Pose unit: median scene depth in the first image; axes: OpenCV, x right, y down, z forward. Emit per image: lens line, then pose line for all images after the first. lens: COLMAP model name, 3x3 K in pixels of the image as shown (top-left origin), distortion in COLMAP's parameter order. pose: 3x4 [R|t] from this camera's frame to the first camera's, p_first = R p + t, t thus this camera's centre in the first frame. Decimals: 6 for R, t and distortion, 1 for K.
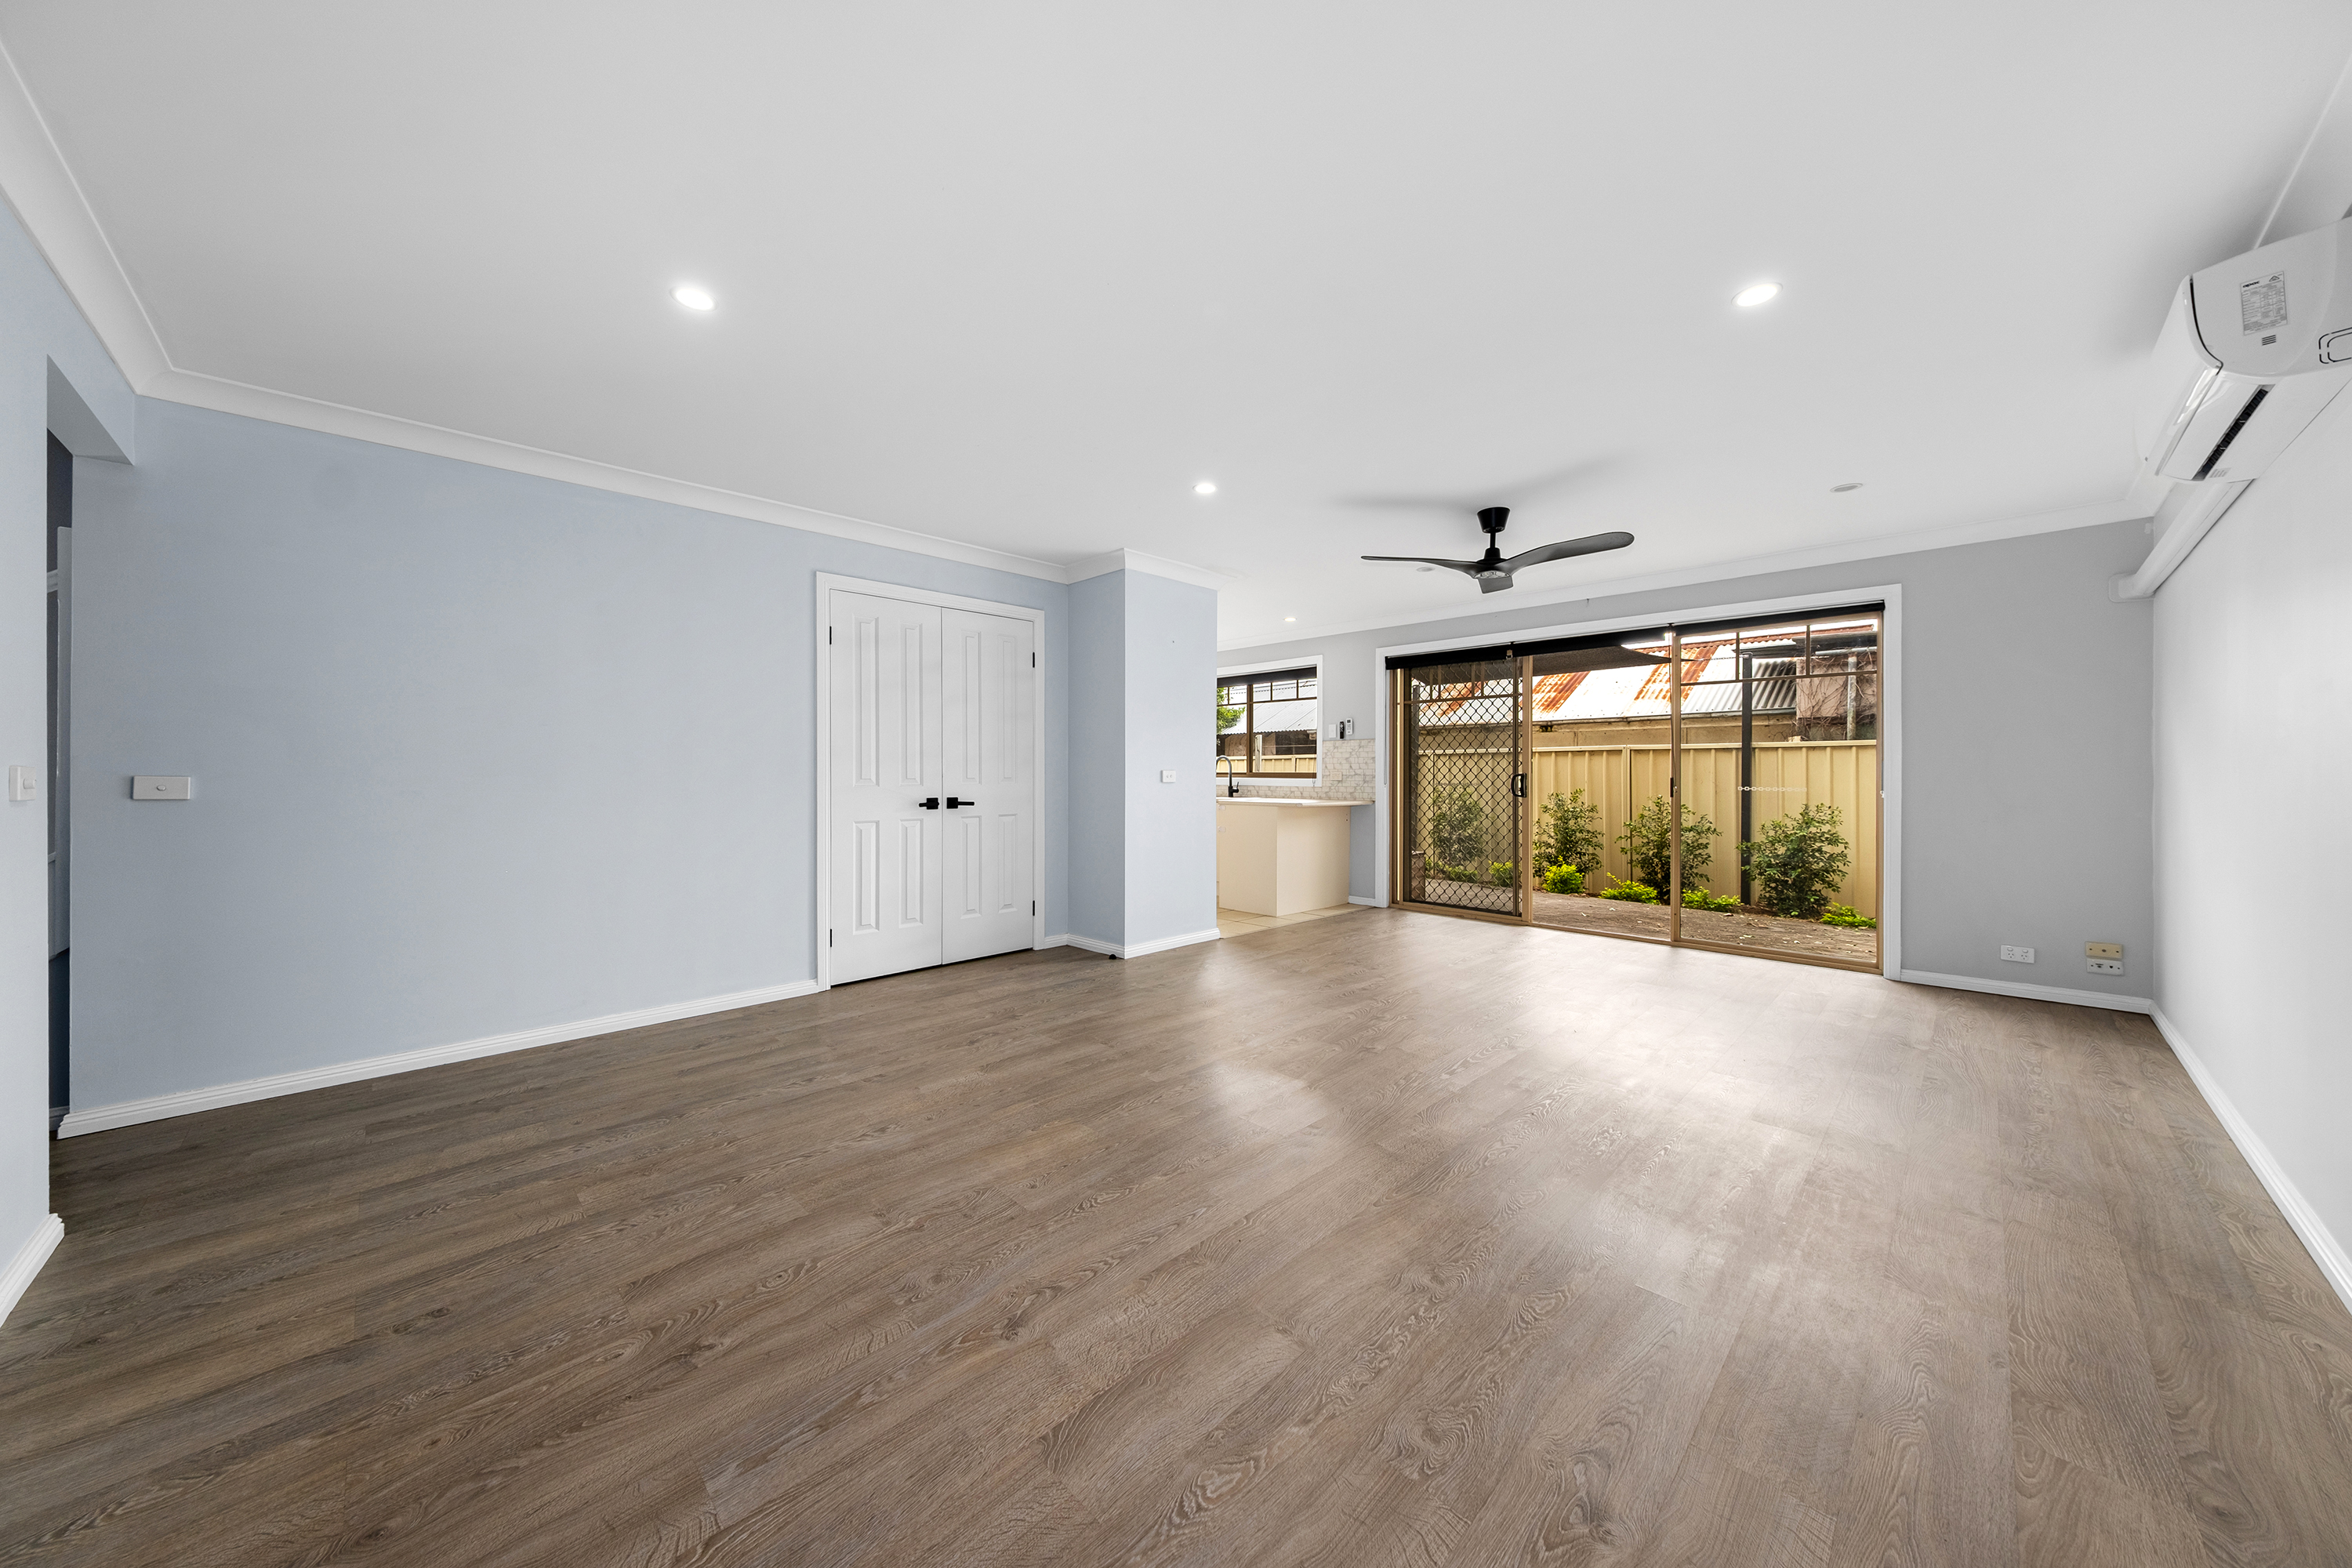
lens RADIAL K [[808.0, 0, 1174.3], [0, 808.0, 776.7], [0, 0, 1]] dist [0.001201, 0.000025]
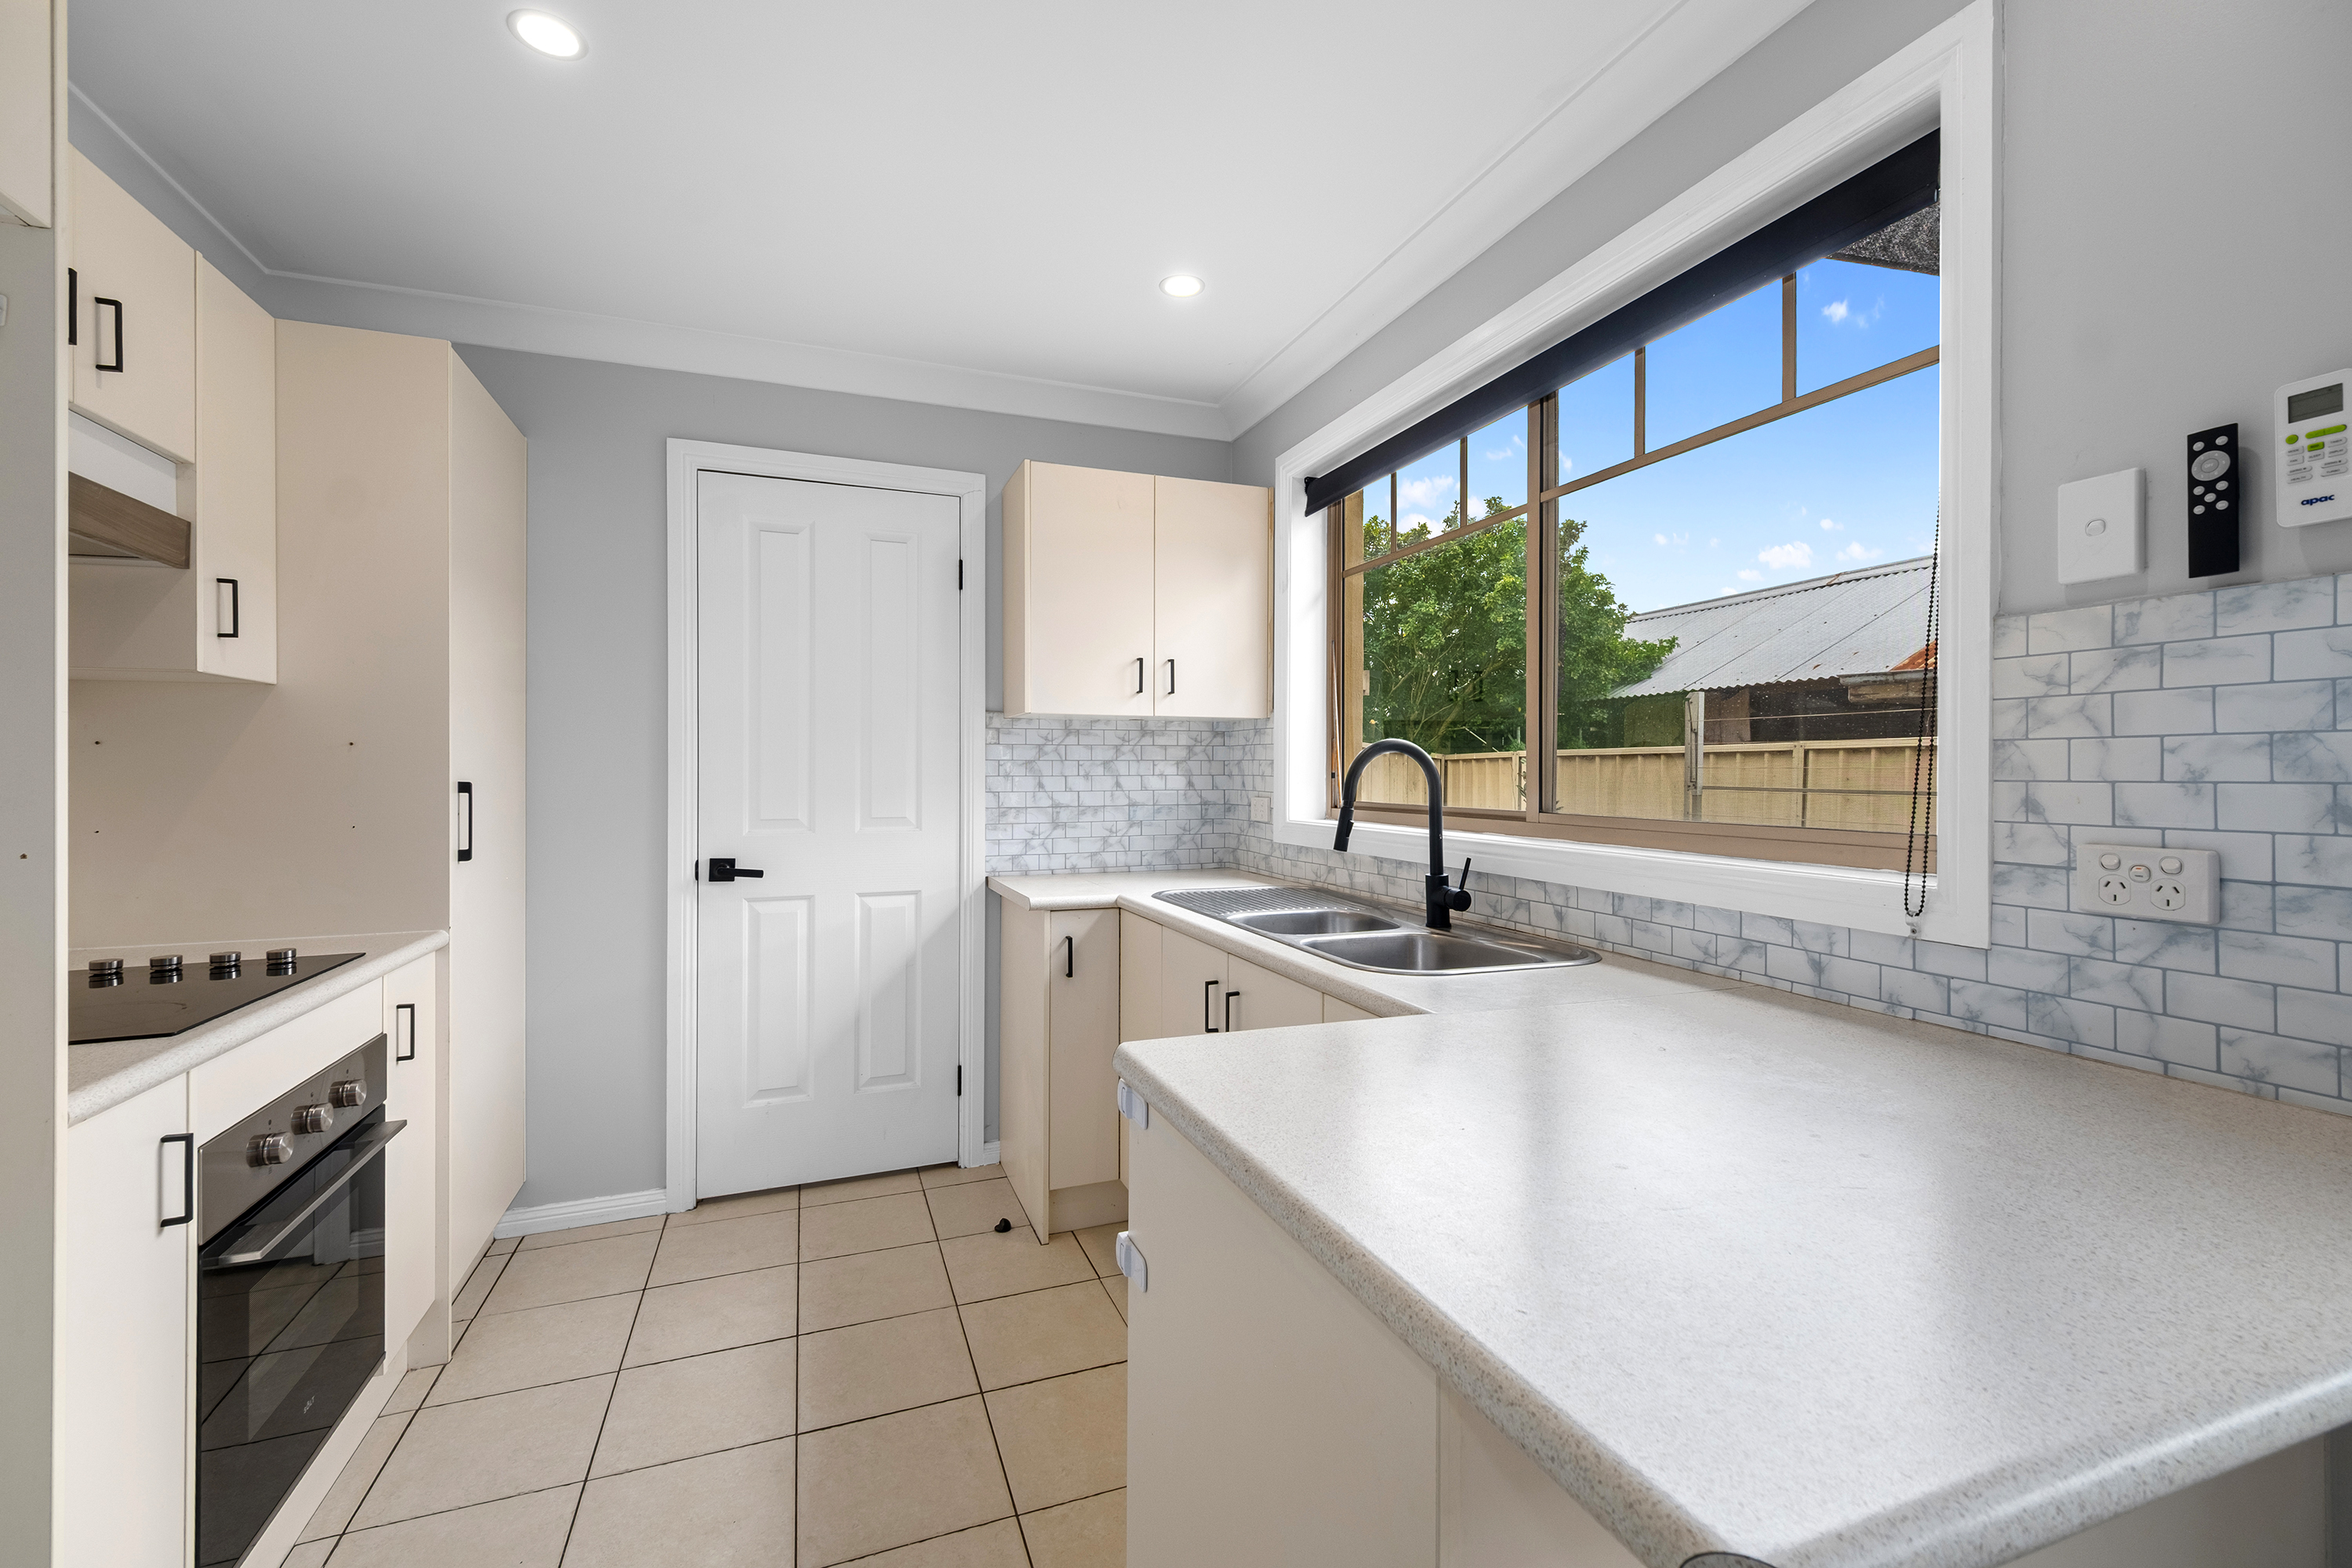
lens RADIAL K [[971.8, 0, 1152.3], [0, 971.8, 782.8], [0, 0, 1]] dist [-0.002120, -0.000158]
pose [[0.900061, 0.010927, -0.435626, 0.119475], [-0.007433, 0.999925, 0.009724, -0.015207], [0.435700, -0.005515, 0.900075, 0.748608]]
